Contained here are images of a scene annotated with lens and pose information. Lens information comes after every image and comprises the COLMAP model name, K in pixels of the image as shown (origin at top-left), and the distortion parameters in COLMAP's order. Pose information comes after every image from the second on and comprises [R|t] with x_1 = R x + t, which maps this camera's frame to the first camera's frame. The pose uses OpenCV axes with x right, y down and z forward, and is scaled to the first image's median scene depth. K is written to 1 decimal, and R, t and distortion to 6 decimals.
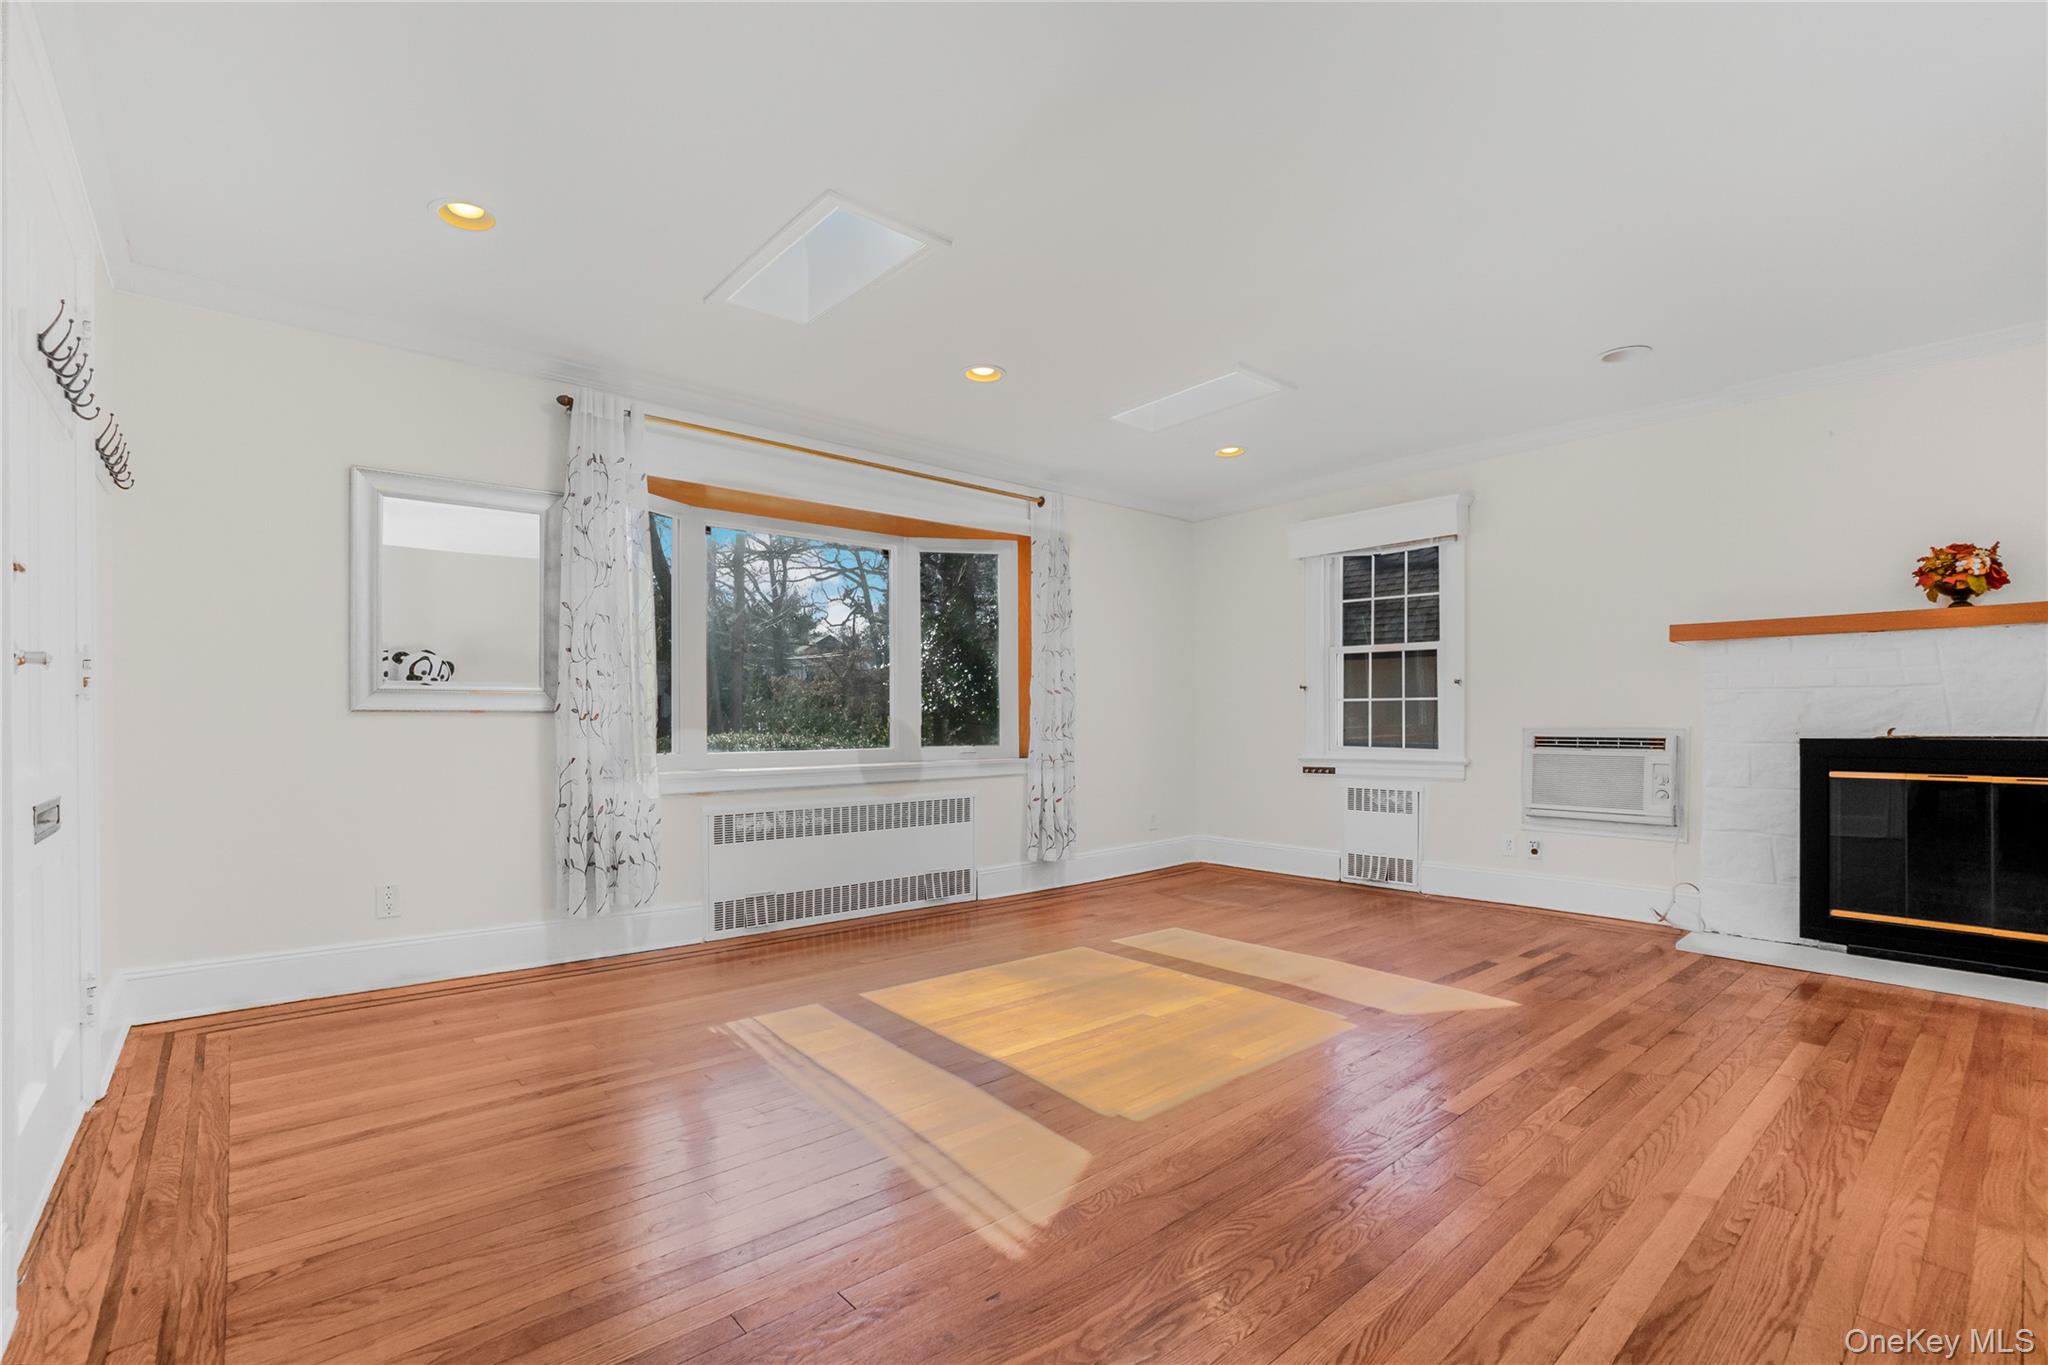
lens RADIAL K [[929.6, 0, 1026.8], [0, 929.6, 710.6], [0, 0, 1]] dist [-0.043963, 0.015298]
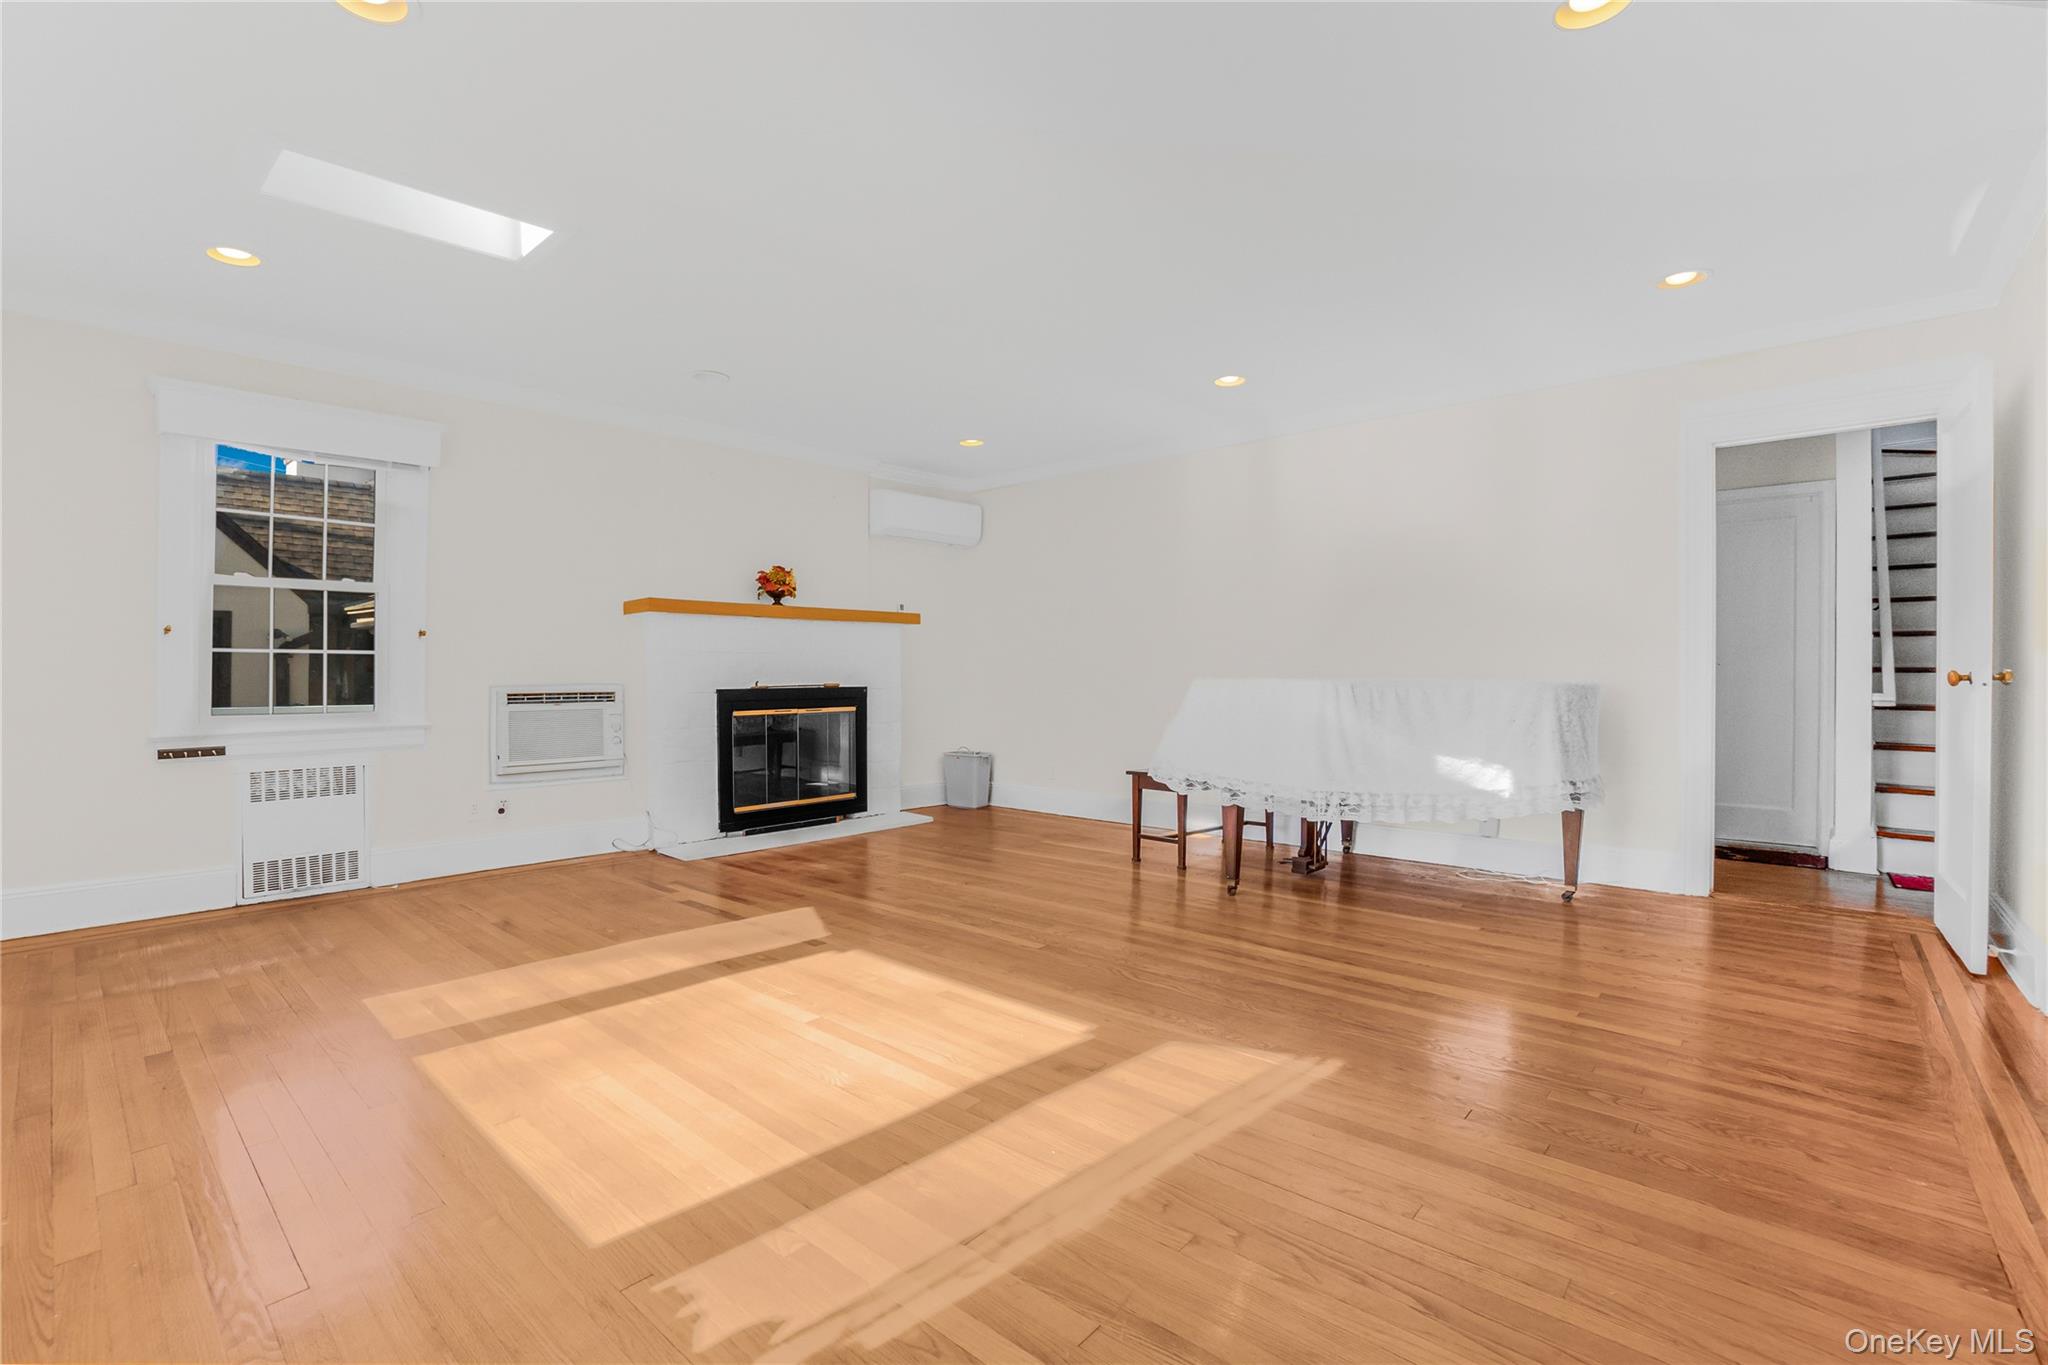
lens RADIAL K [[929.6, 0, 969.9], [0, 929.6, 664.9], [0, 0, 1]] dist [-0.043963, 0.015298]
pose [[-0.082484, 0.008925, 0.996552, -0.503114], [-0.005645, 0.999940, -0.009423, 0.003978], [-0.996576, -0.006403, -0.082429, 0.623864]]
